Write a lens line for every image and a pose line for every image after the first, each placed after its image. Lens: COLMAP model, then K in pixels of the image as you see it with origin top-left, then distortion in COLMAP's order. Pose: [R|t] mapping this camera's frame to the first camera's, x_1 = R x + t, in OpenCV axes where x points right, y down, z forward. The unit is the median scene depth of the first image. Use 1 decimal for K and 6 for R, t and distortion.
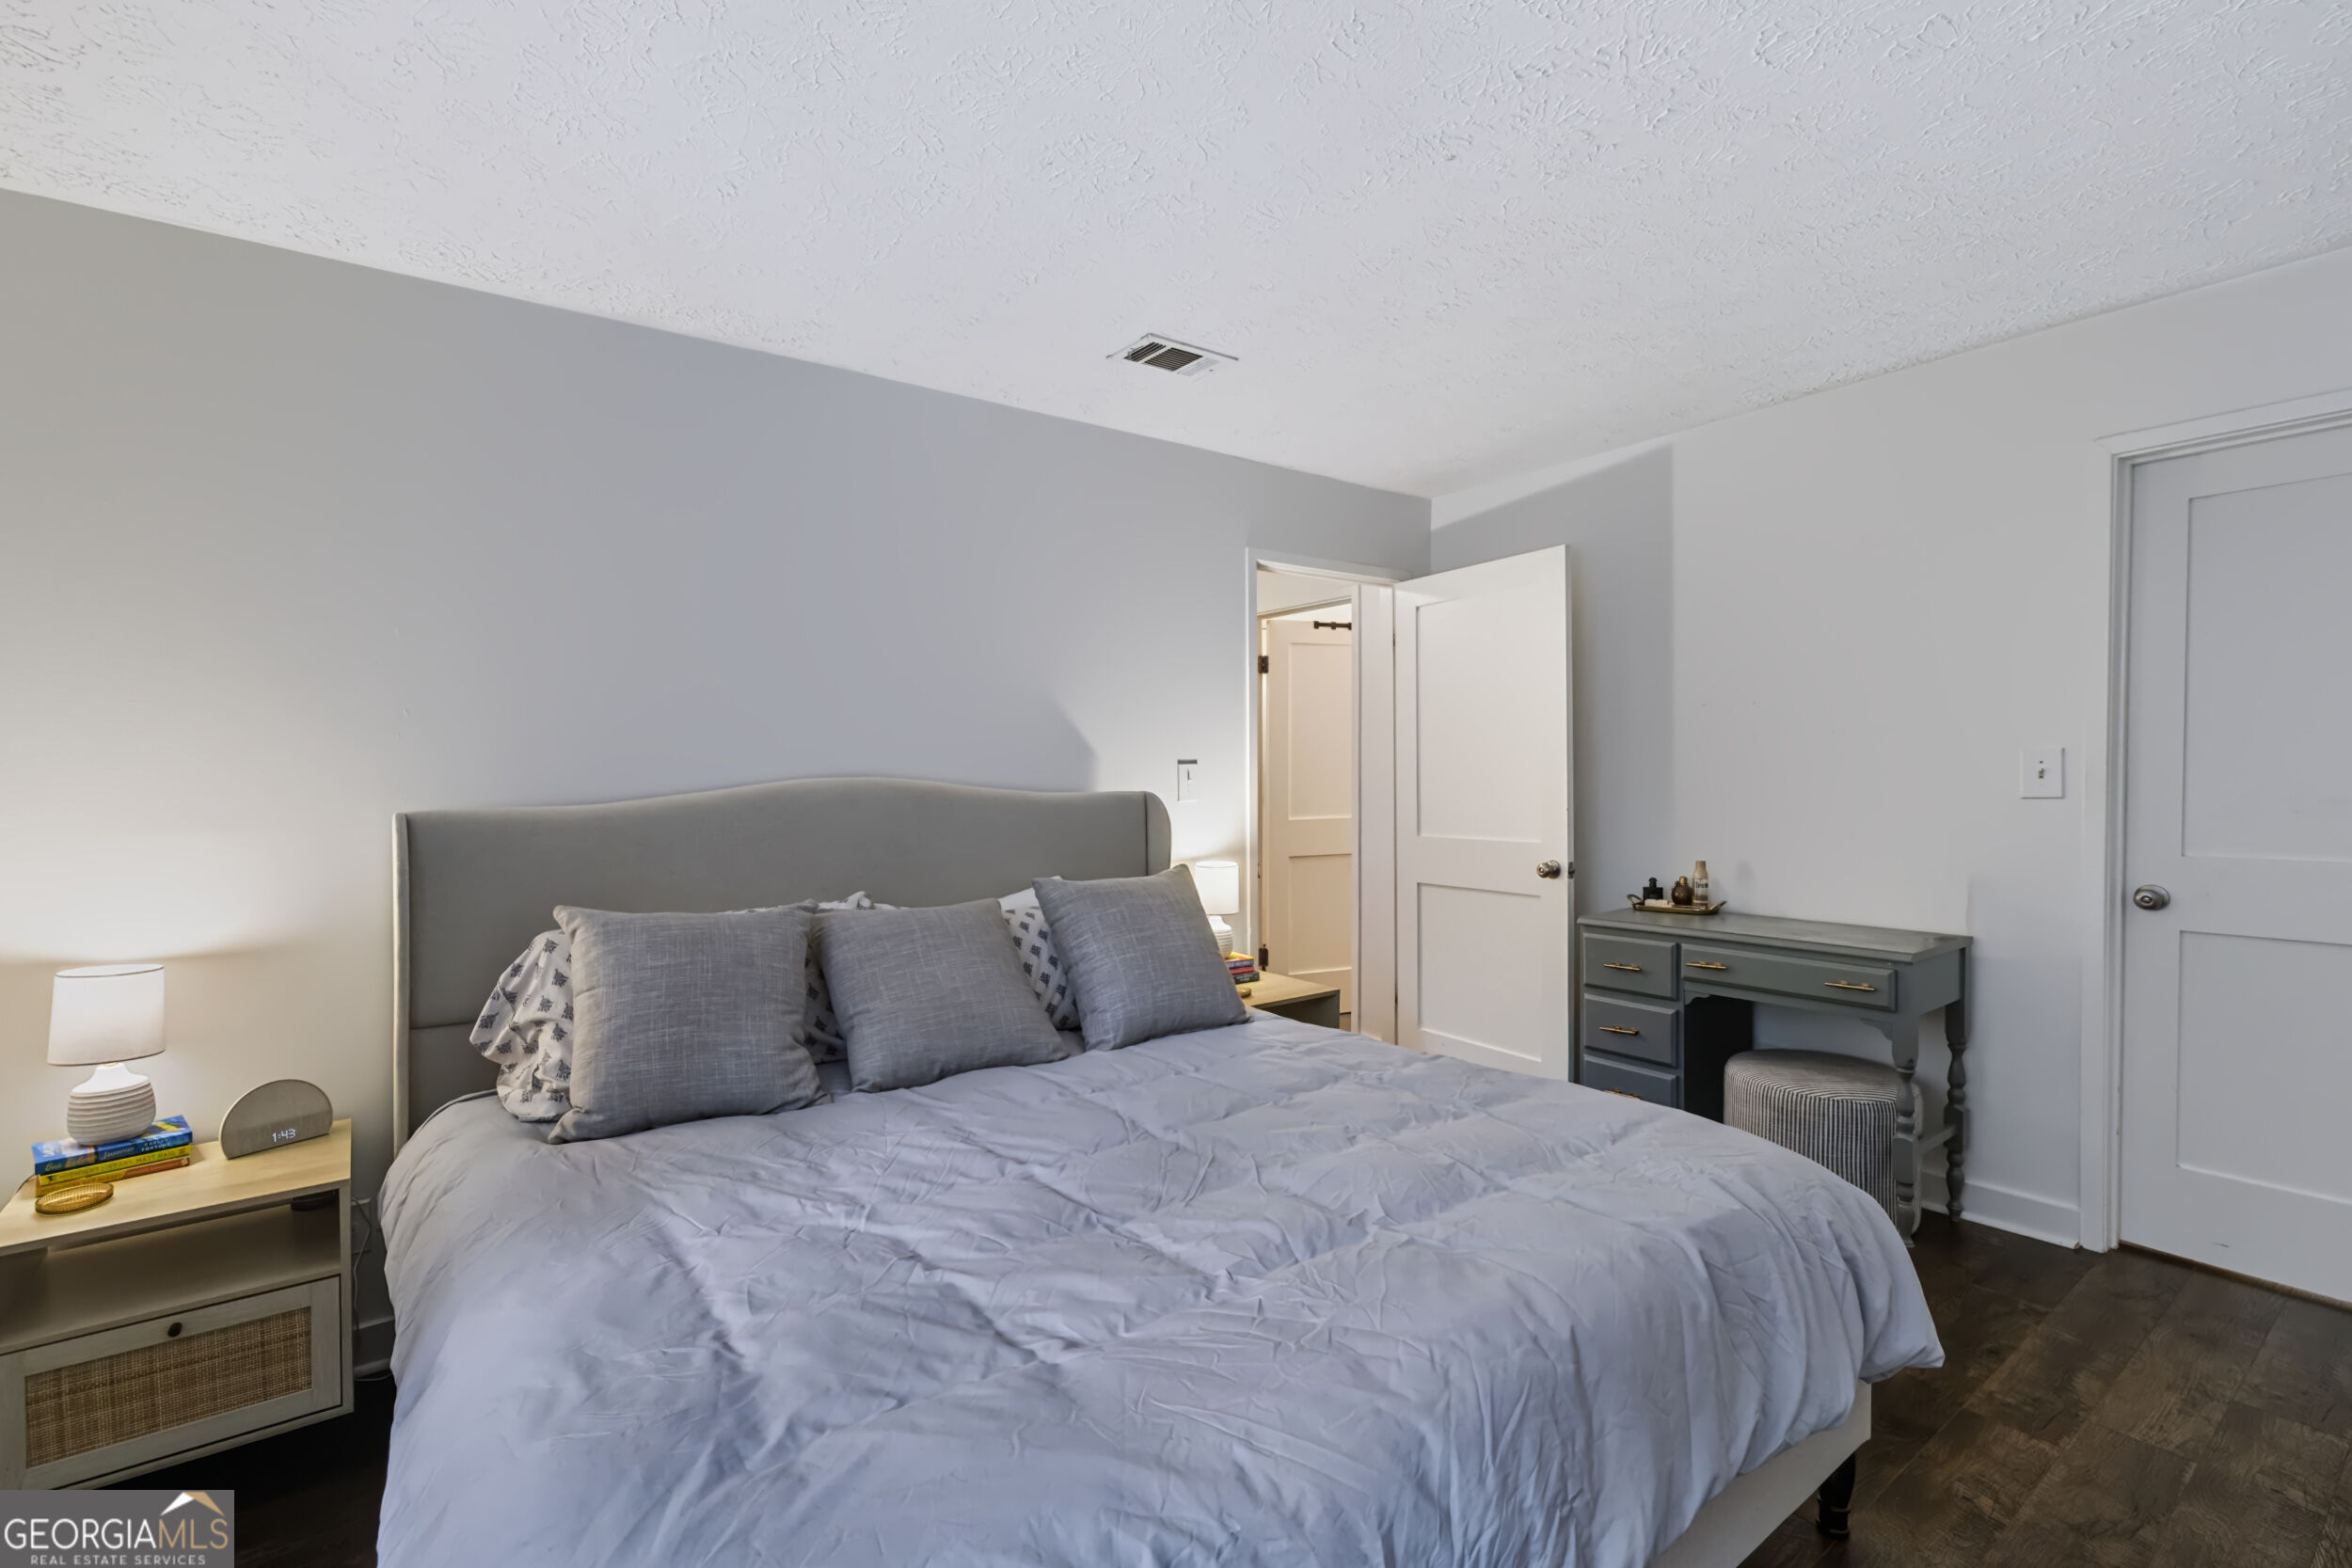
lens RADIAL K [[1022.5, 0, 1100.9], [0, 1022.5, 785.2], [0, 0, 1]] dist [0.000881, -0.000514]
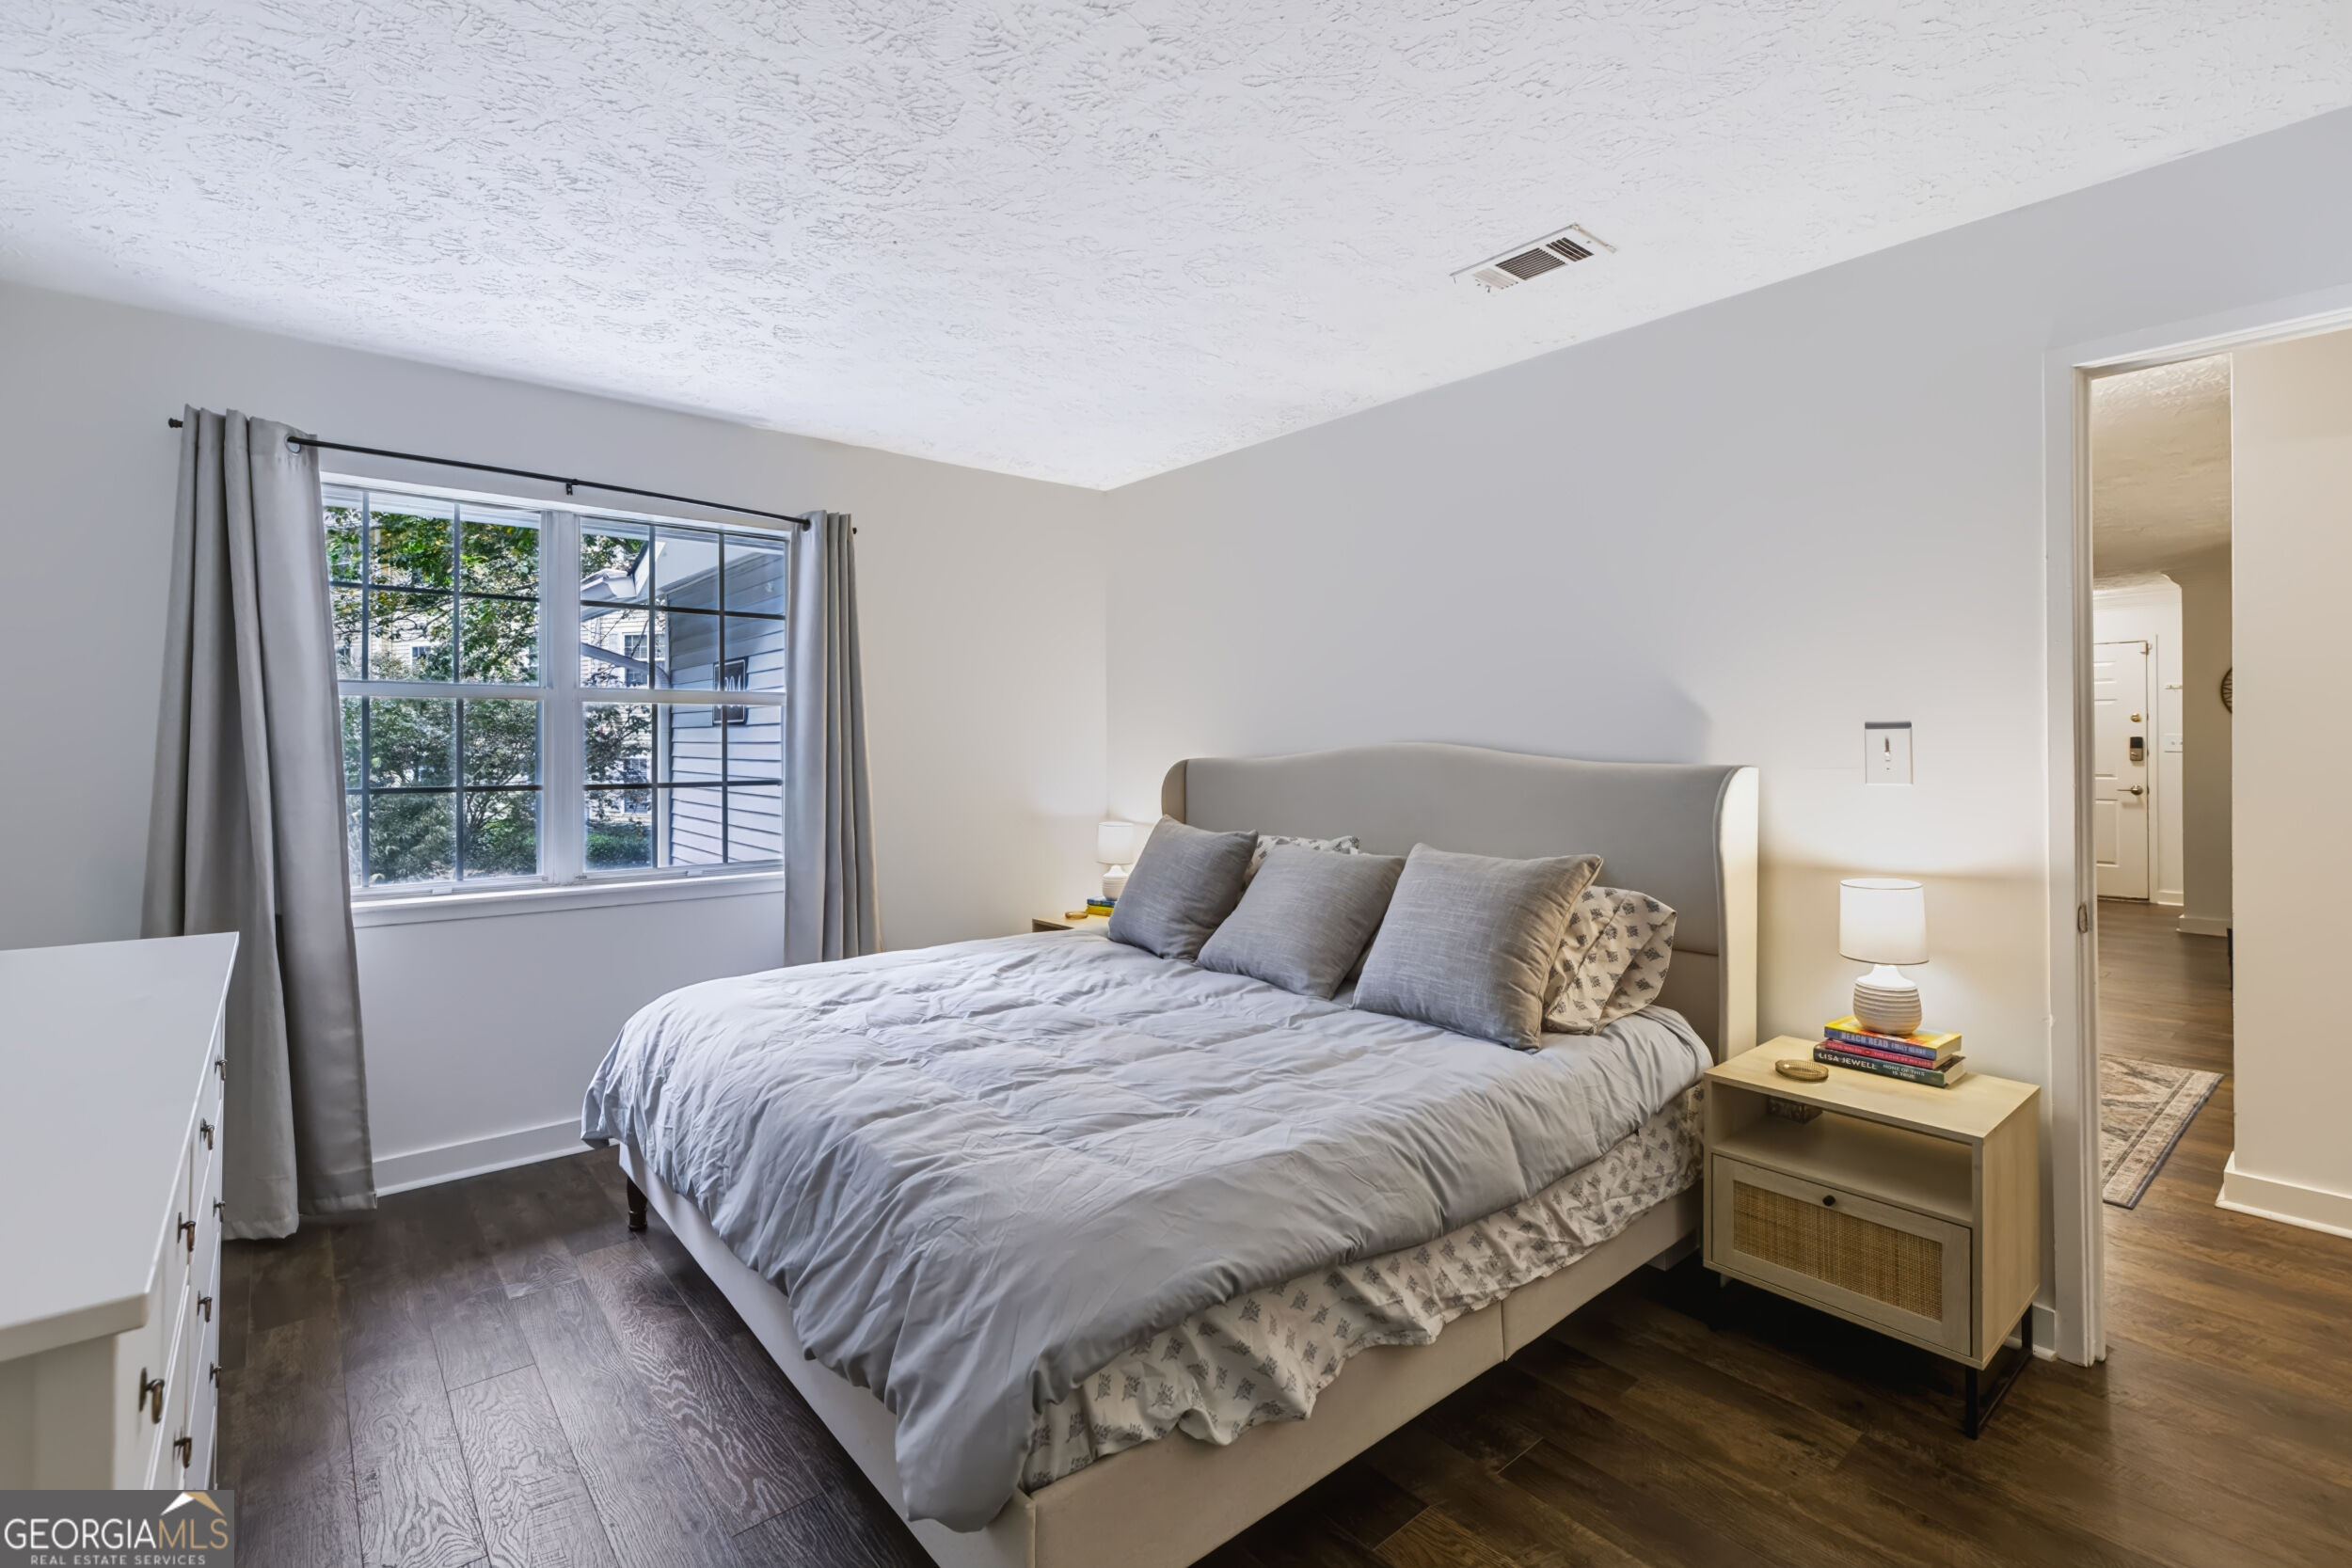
lens RADIAL K [[1056.9, 0, 1154.4], [0, 1056.9, 731.1], [0, 0, 1]] dist [0.000076, 0.000014]
pose [[0.079861, 0.007548, -0.996777, 0.450105], [0.000529, 0.999971, 0.007614, -0.015232], [0.996806, -0.001135, 0.079854, 0.297031]]
